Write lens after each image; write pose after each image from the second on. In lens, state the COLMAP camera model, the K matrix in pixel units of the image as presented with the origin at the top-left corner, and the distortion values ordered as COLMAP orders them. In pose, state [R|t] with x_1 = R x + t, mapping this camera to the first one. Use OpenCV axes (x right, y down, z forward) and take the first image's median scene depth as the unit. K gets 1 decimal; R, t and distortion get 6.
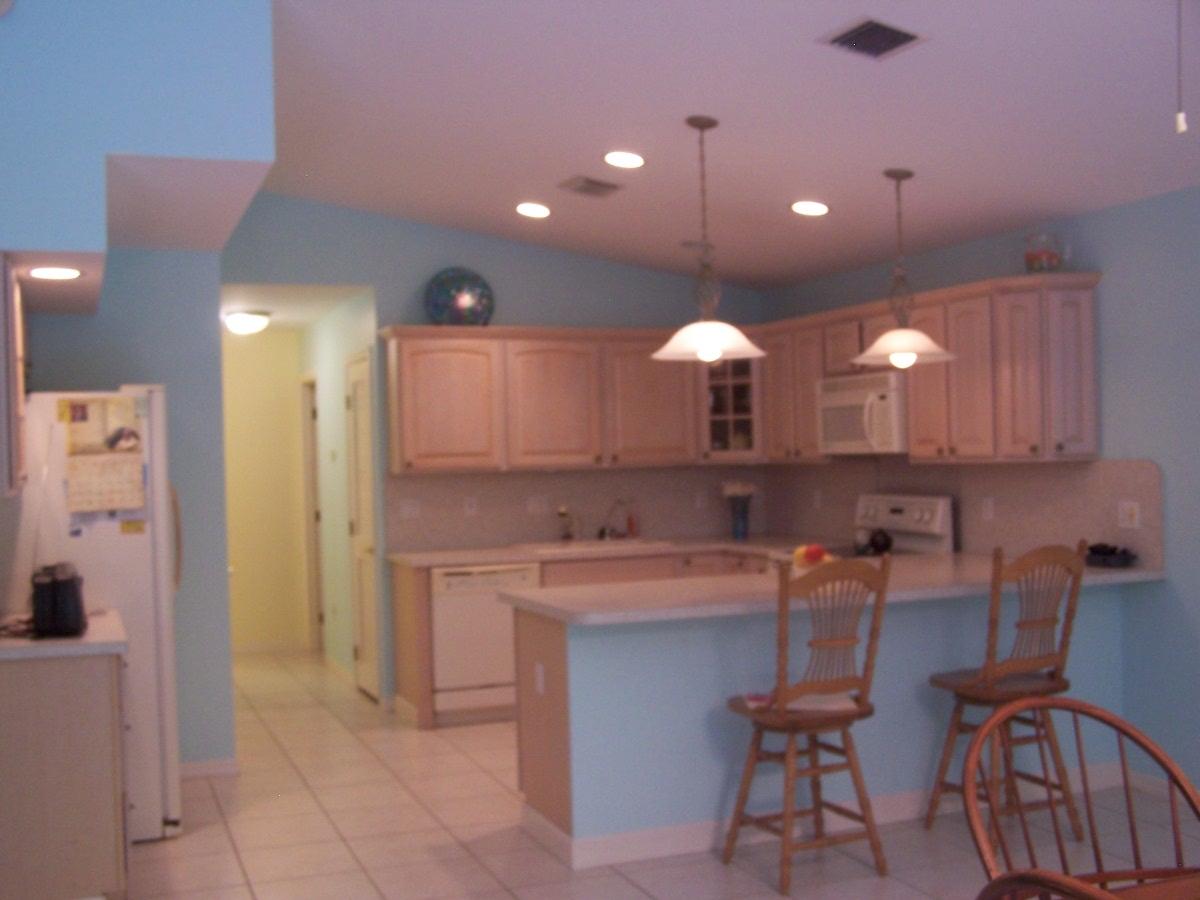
lens RADIAL K [[1351.7, 0, 601.1], [0, 1351.7, 453.5], [0, 0, 1]] dist [-0.084428, 0.000000]
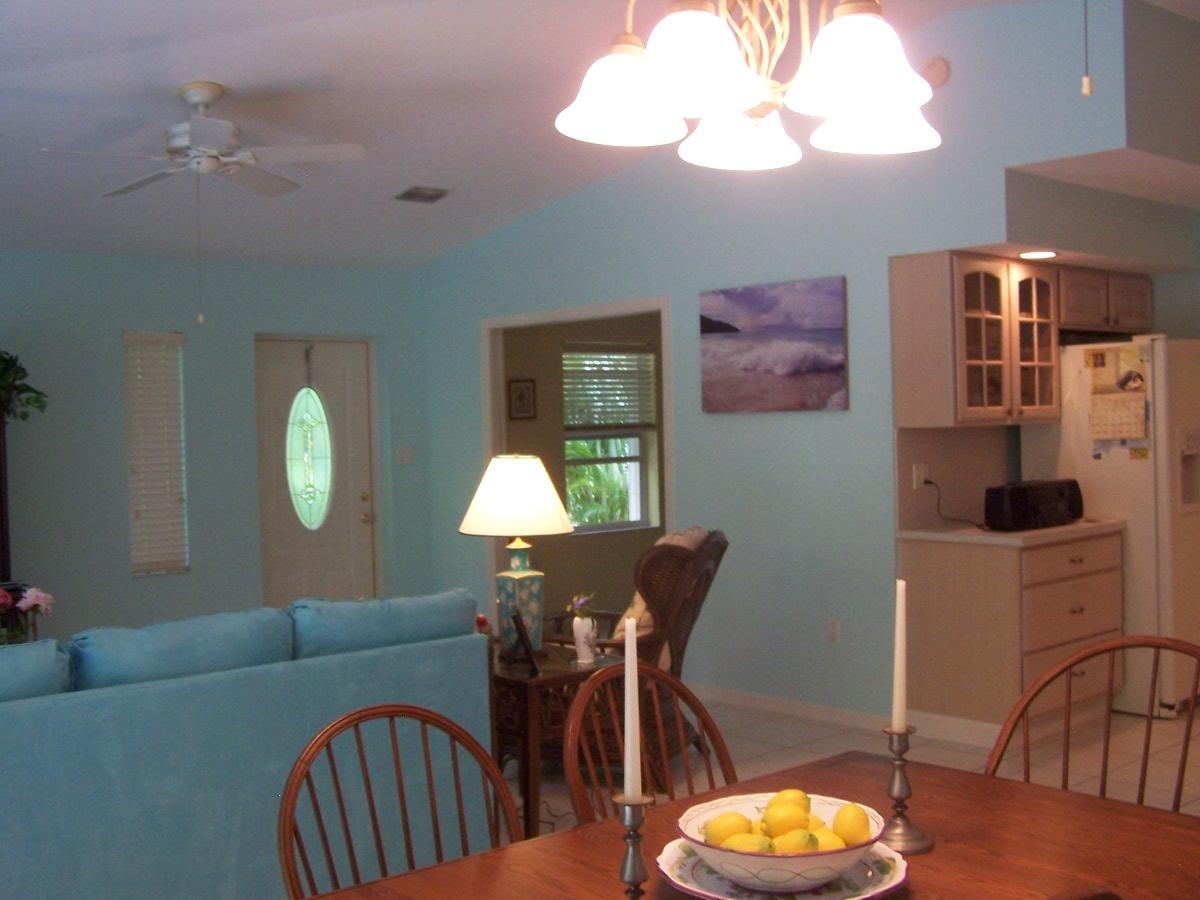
lens RADIAL K [[1351.7, 0, 563.3], [0, 1351.7, 455.6], [0, 0, 1]] dist [-0.084428, 0.000000]
pose [[0.306313, 0.041982, -0.951005, 0.629420], [0.012543, 0.998762, 0.048130, -0.007384], [0.951848, -0.026671, 0.305407, 0.139412]]
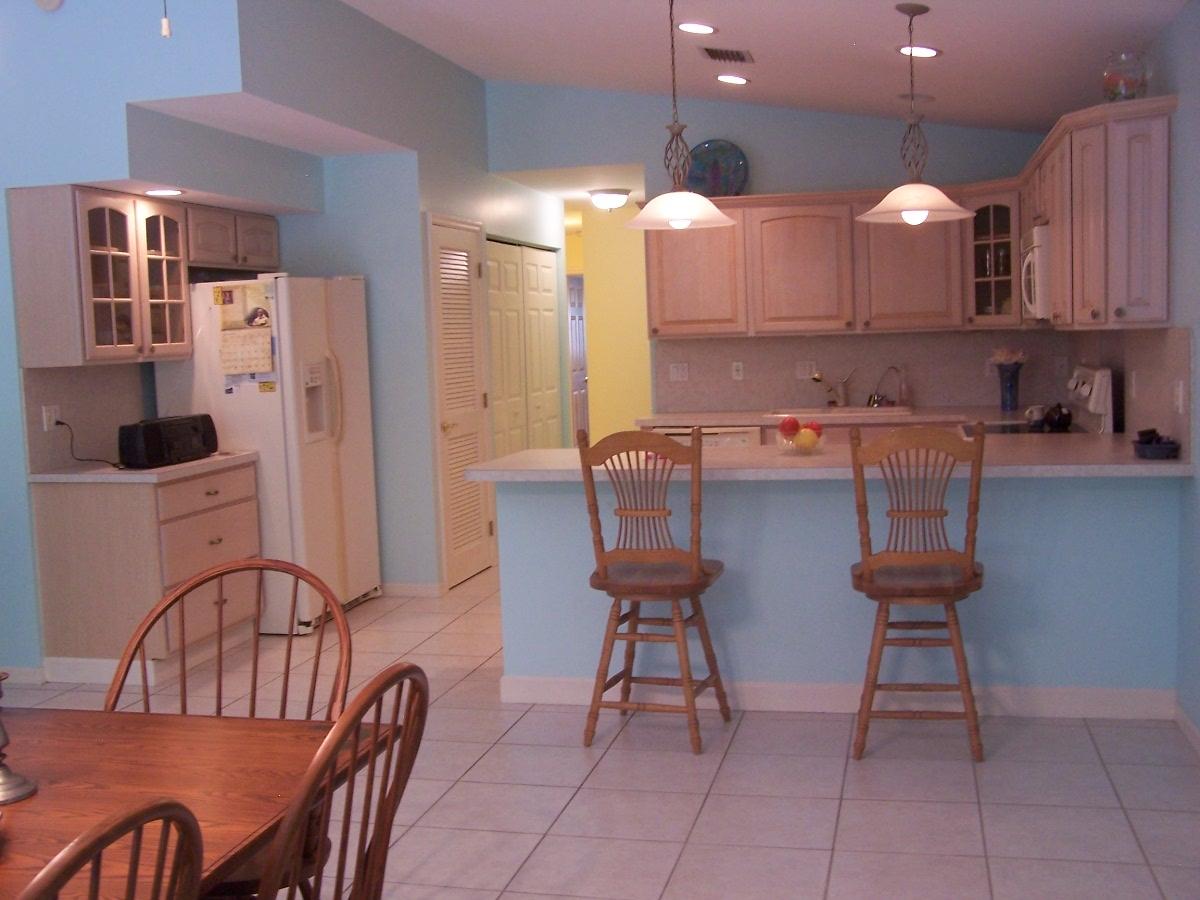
lens RADIAL K [[1351.7, 0, 611.4], [0, 1351.7, 444.4], [0, 0, 1]] dist [-0.084428, 0.000000]
pose [[0.817107, 0.043668, -0.574830, 0.645063], [0.013419, 0.995416, 0.094694, -0.006572], [0.576330, -0.085089, 0.812775, 0.150388]]
